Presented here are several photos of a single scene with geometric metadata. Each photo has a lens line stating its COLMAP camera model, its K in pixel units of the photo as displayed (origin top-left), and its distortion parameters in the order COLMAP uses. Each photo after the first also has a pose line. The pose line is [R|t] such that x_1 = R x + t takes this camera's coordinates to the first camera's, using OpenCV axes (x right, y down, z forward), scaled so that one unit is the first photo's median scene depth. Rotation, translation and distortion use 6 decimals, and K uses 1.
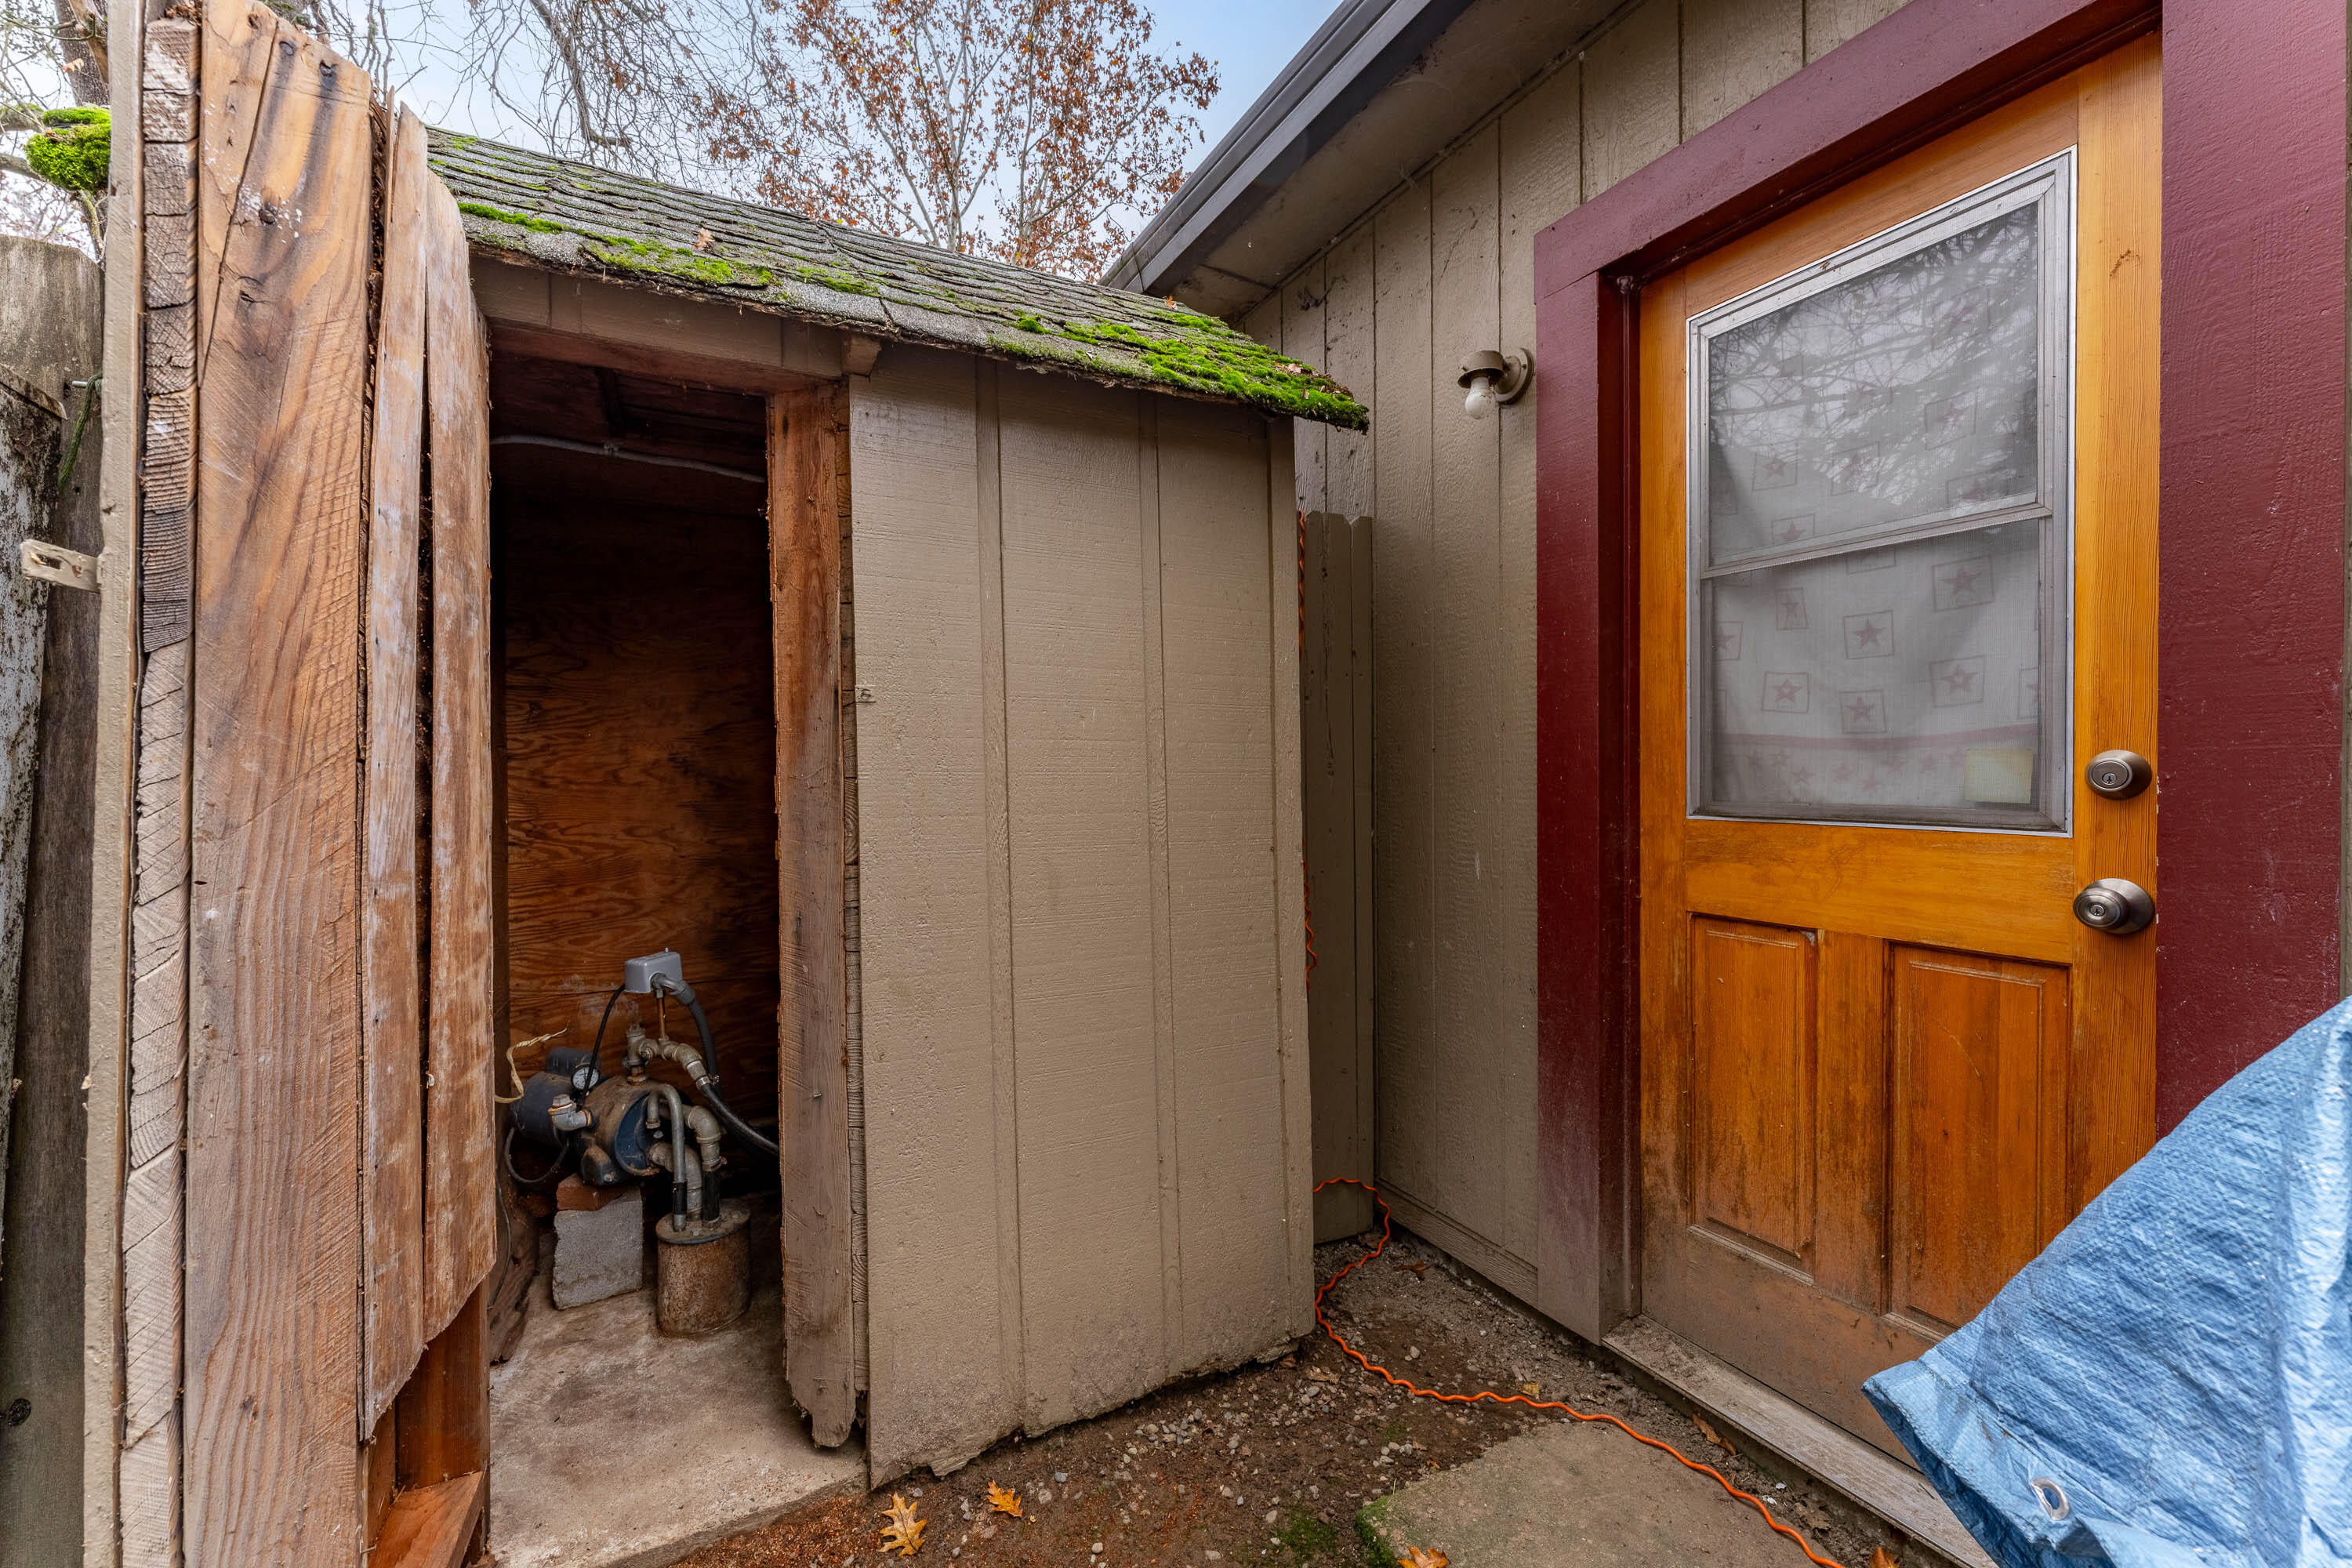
lens RADIAL K [[948.6, 0, 1174.8], [0, 948.6, 778.2], [0, 0, 1]] dist [0.003316, 0.000068]
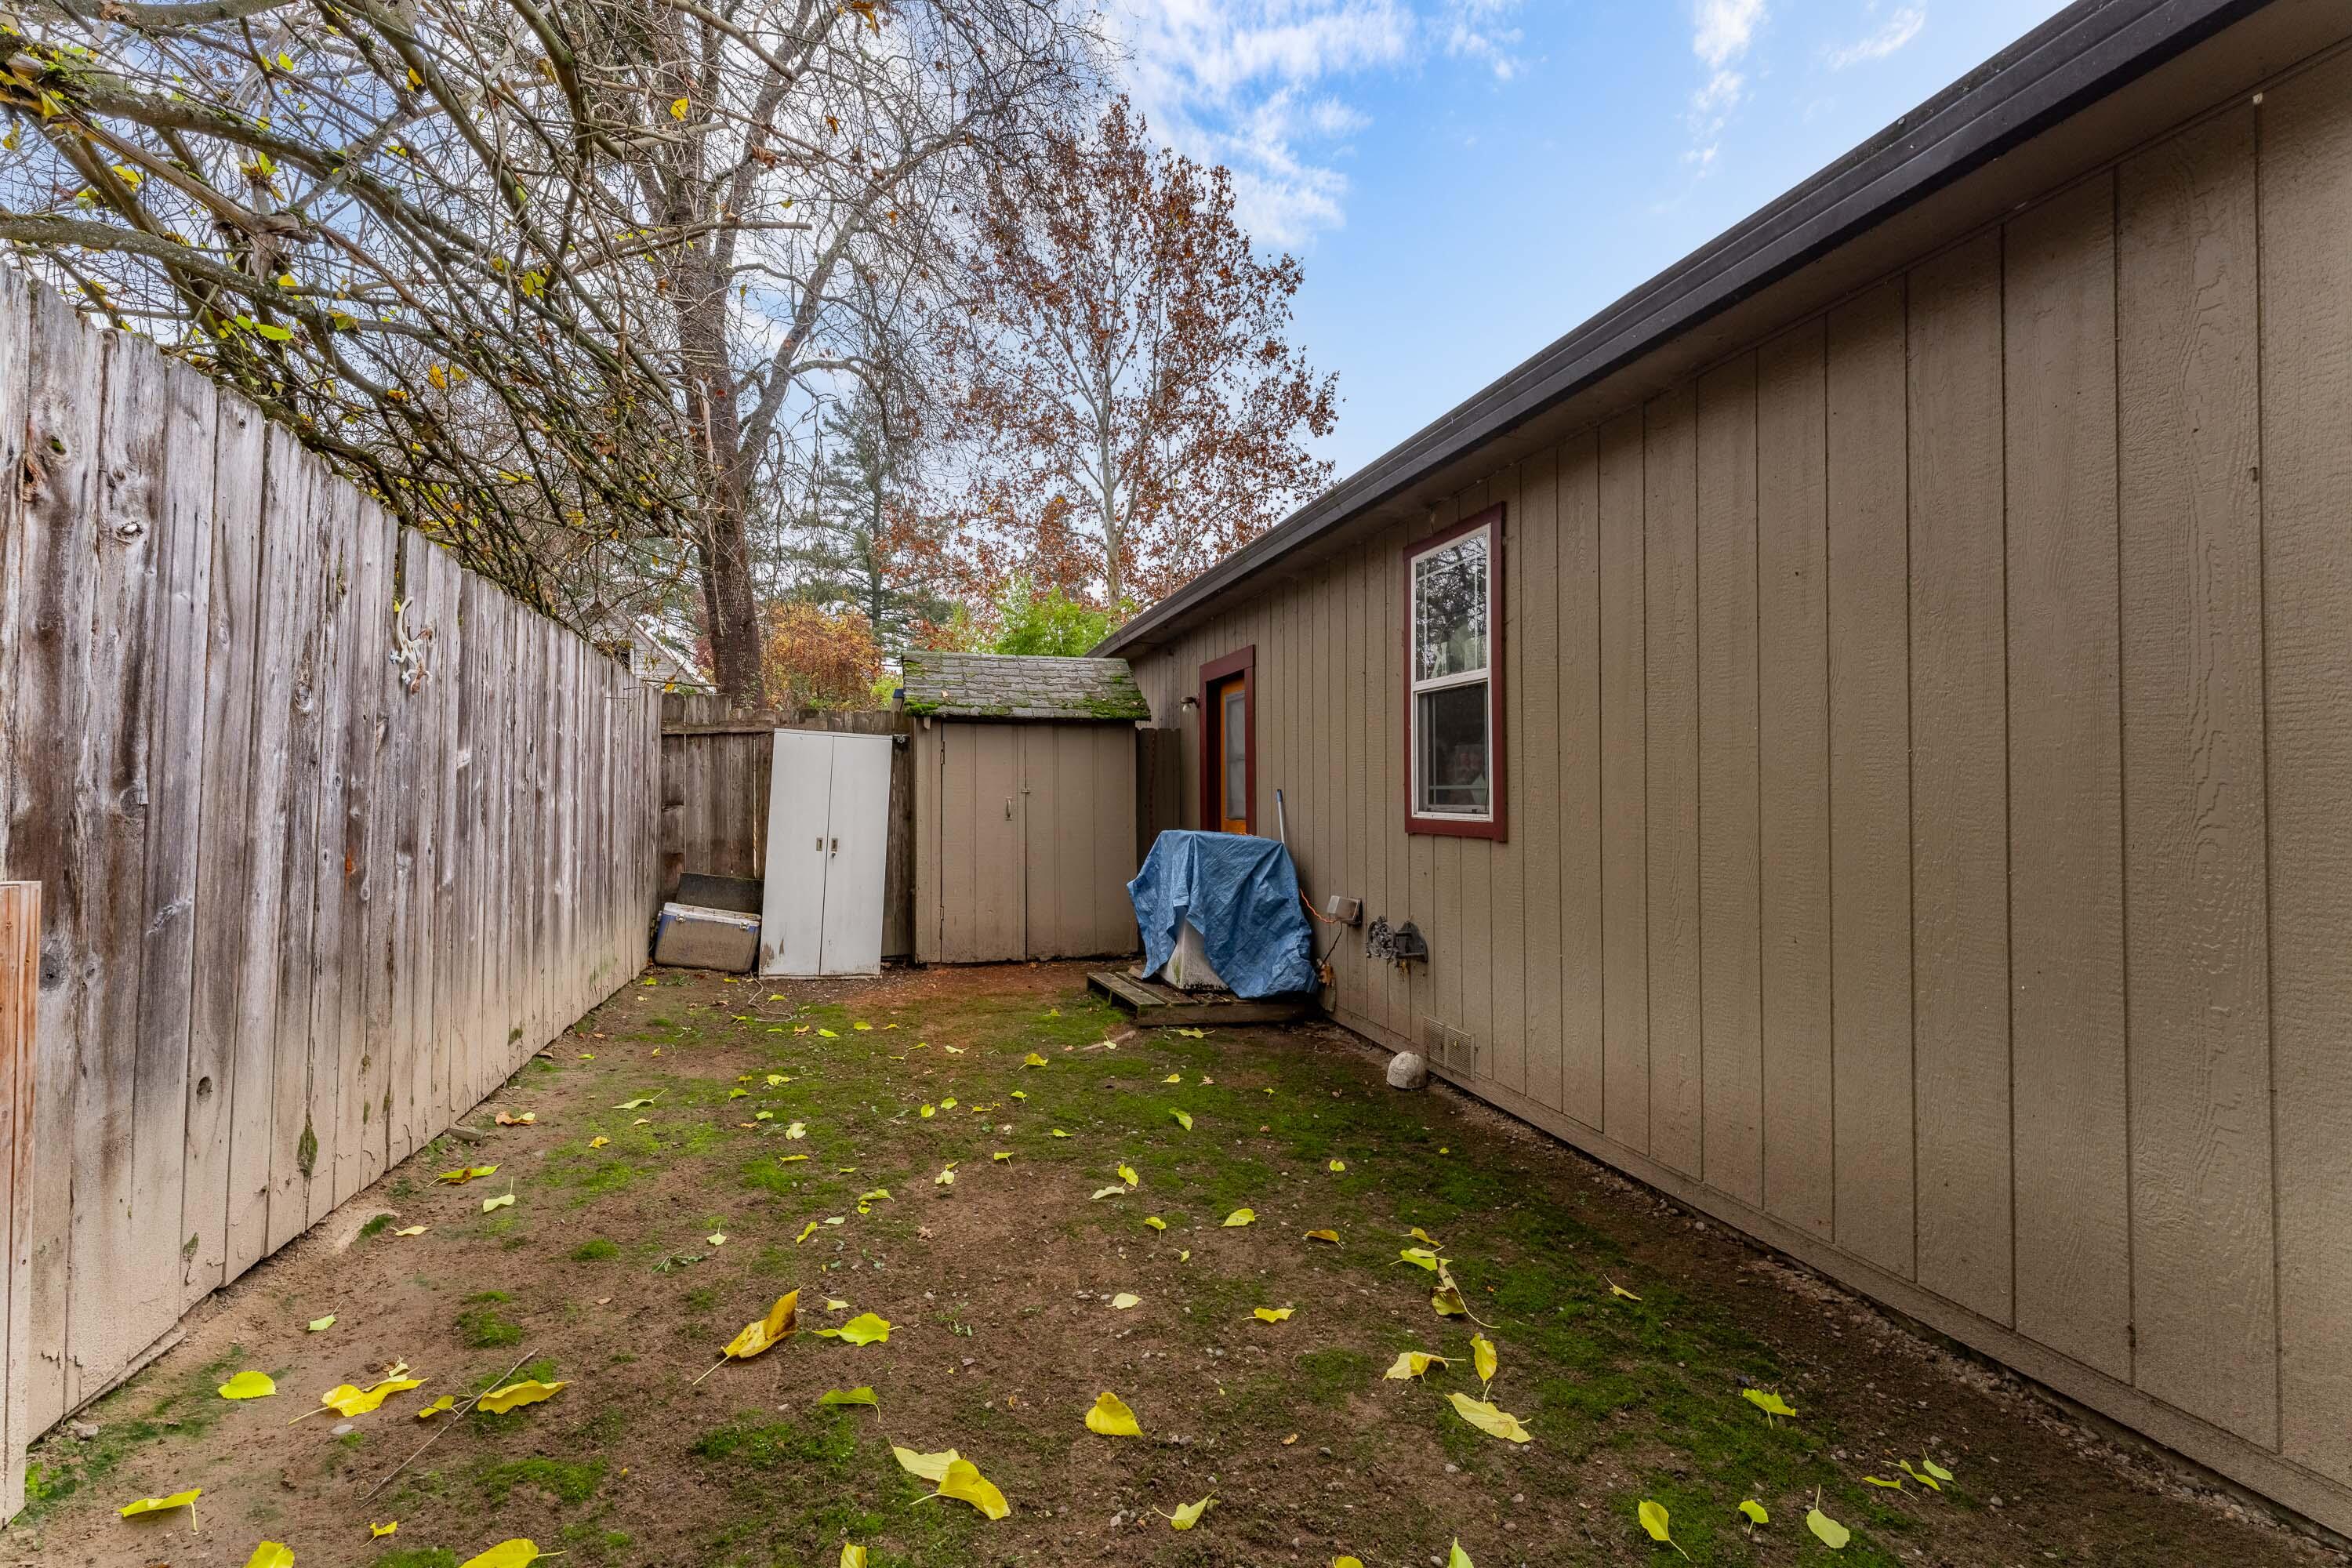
lens RADIAL K [[948.6, 0, 1176.3], [0, 948.6, 777.8], [0, 0, 1]] dist [0.003316, 0.000068]
pose [[0.985051, 0.004803, -0.172195, 0.102312], [-0.009665, 0.999578, -0.027409, -0.002368], [0.171991, 0.028663, 0.984681, -0.296944]]
